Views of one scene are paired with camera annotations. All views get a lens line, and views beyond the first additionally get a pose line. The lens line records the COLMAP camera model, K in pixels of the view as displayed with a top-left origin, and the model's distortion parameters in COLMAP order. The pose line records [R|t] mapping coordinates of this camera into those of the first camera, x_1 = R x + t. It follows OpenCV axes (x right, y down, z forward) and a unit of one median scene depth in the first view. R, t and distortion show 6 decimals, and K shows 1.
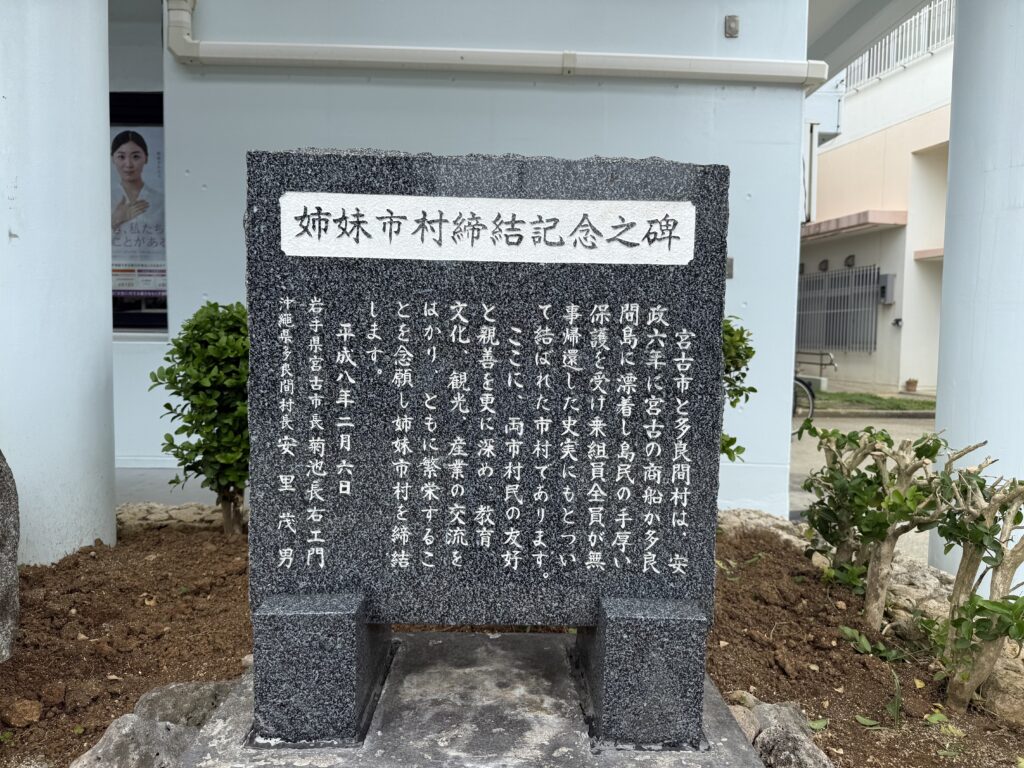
lens RADIAL K [[707.7, 0, 513.2], [0, 707.7, 389.1], [0, 0, 1]] dist [0.186234, -0.340729]
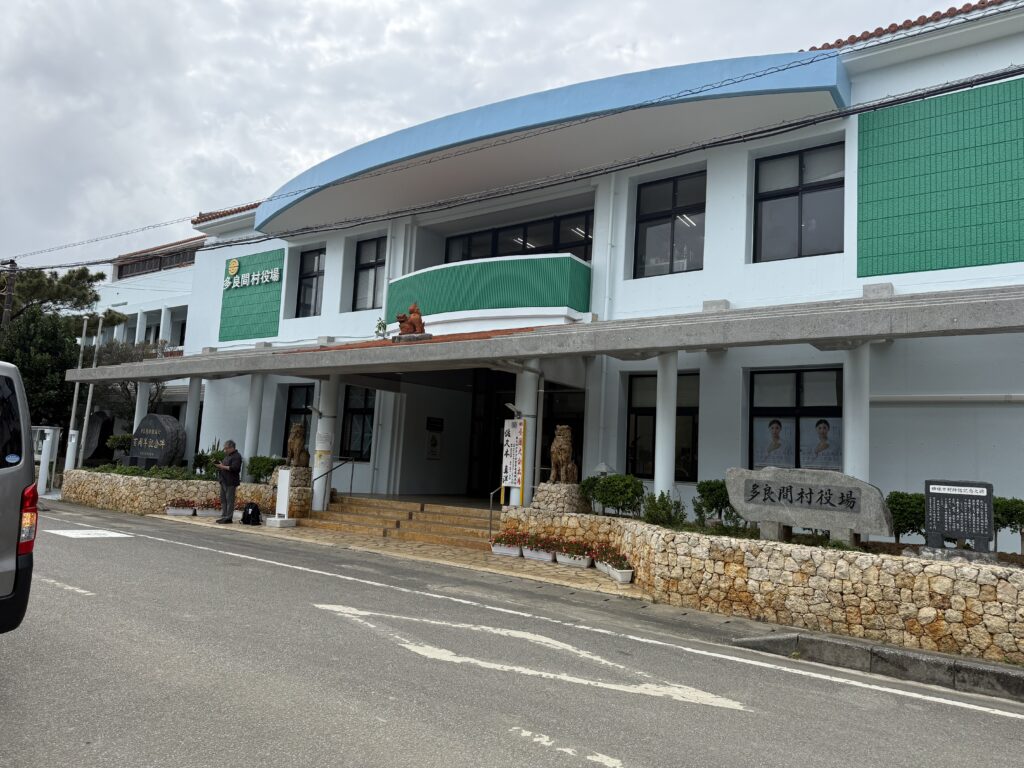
lens RADIAL K [[708.4, 0, 521.0], [0, 708.4, 387.2], [0, 0, 1]] dist [0.042520, -0.045933]
pose [[0.794217, -0.040983, -0.606251, 1.028245], [-0.085605, 0.980225, -0.178411, 0.527398], [0.601574, 0.193595, 0.775003, -8.769425]]
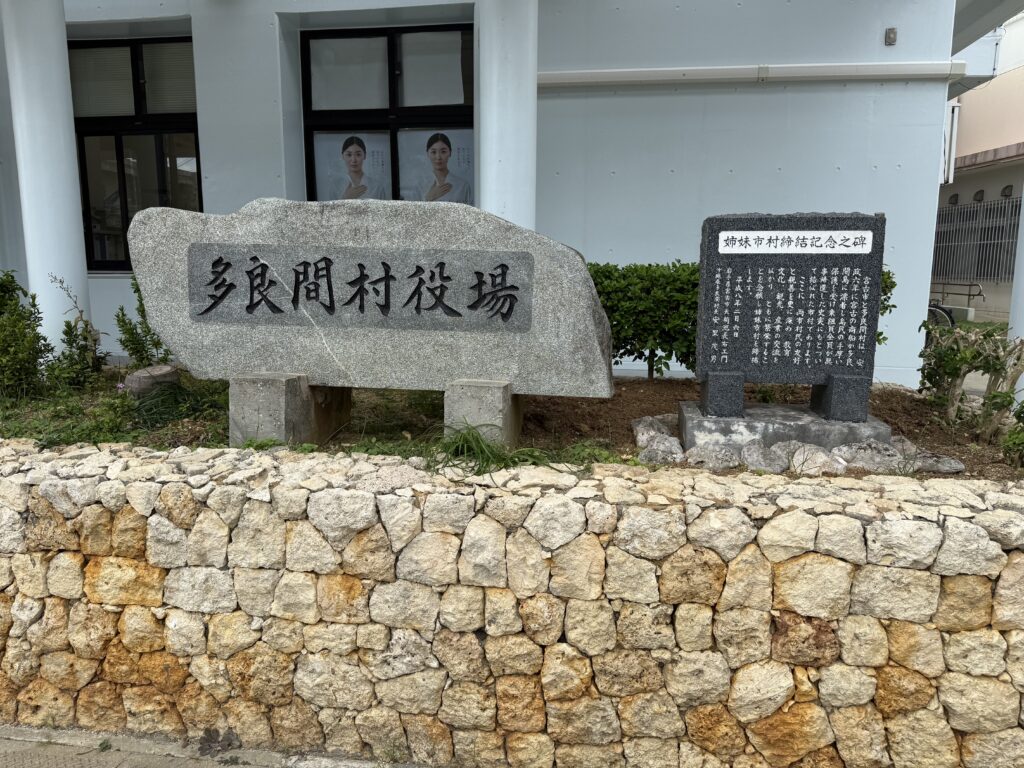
lens RADIAL K [[708.4, 0, 521.0], [0, 708.4, 387.2], [0, 0, 1]] dist [0.042520, -0.045933]
pose [[0.986513, 0.014564, -0.163036, -0.617098], [0.000002, 0.996033, 0.088986, 0.094302], [0.163685, -0.087786, 0.982599, -1.946115]]
